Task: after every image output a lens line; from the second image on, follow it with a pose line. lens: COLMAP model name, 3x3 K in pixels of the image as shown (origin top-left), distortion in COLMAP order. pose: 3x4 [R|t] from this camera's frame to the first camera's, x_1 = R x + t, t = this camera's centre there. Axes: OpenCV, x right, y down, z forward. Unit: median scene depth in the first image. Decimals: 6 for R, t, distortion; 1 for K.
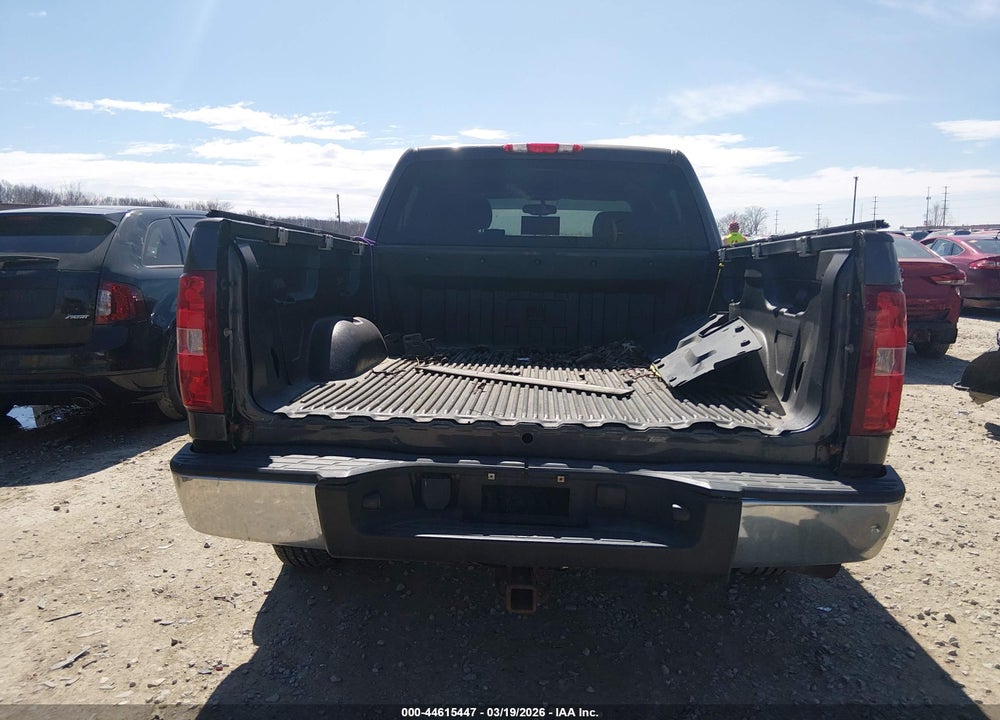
lens RADIAL K [[745.9, 0, 501.5], [0, 745.9, 370.1], [0, 0, 1]] dist [0.120984, -0.201415]
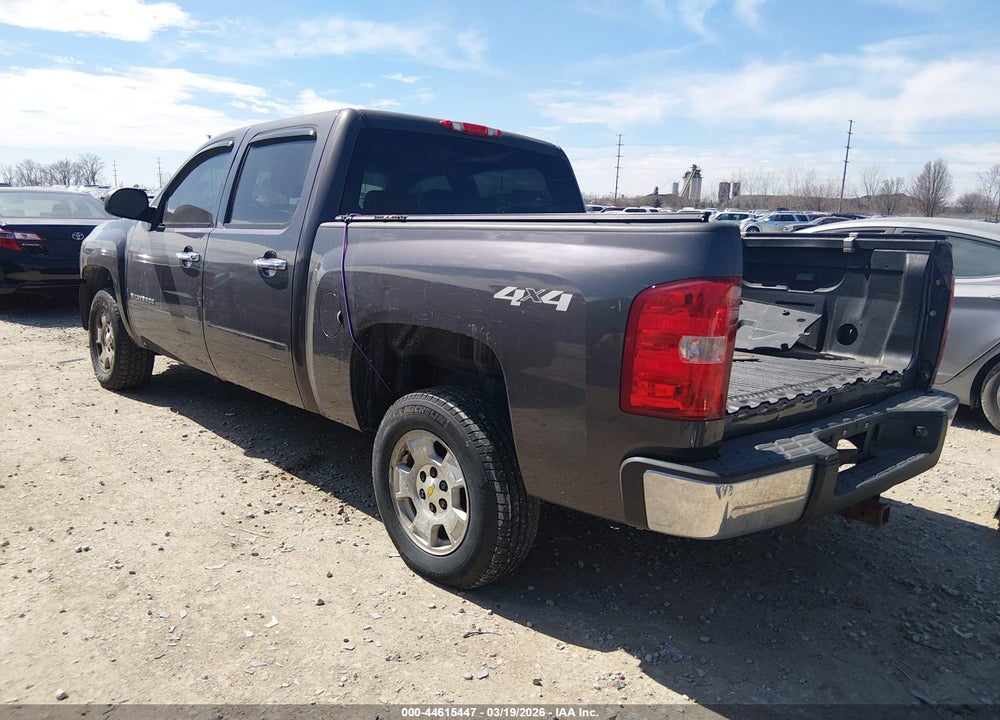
lens RADIAL K [[745.9, 0, 501.5], [0, 745.9, 370.1], [0, 0, 1]] dist [0.120984, -0.201415]
pose [[0.676167, -0.105776, 0.729115, -0.750015], [0.069362, 0.994384, 0.079935, -0.054624], [-0.733476, -0.003477, 0.679707, 0.303665]]
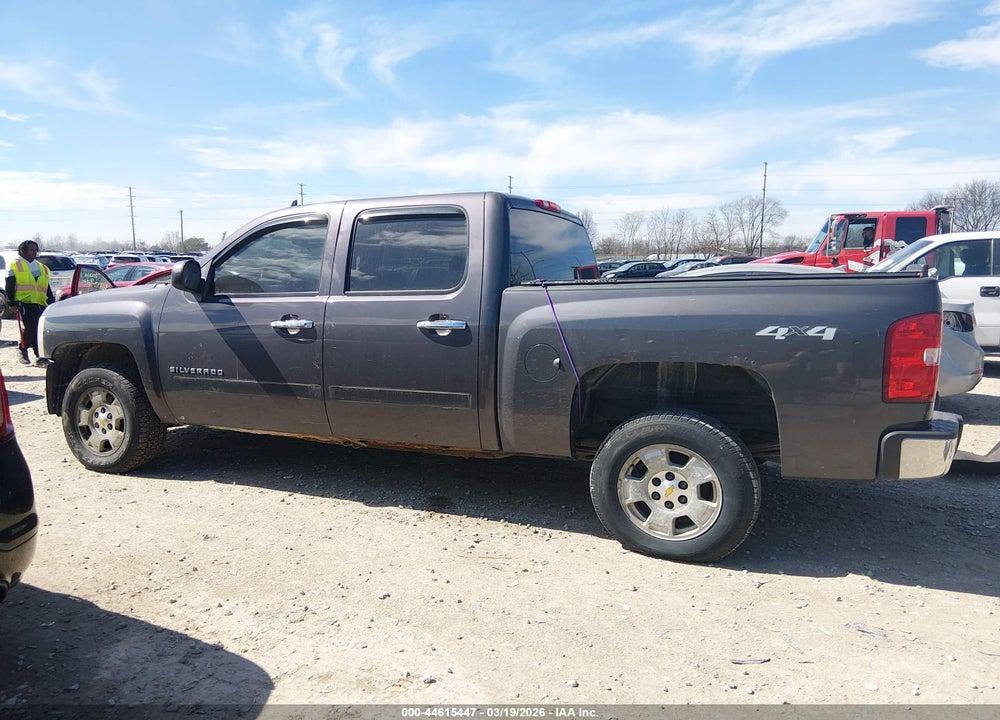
lens RADIAL K [[745.9, 0, 501.5], [0, 745.9, 370.1], [0, 0, 1]] dist [0.120984, -0.201415]
pose [[0.323329, -0.105551, 0.940381, -1.231152], [0.139368, 0.988234, 0.063003, -0.124241], [-0.935967, 0.110688, 0.334236, 0.738104]]
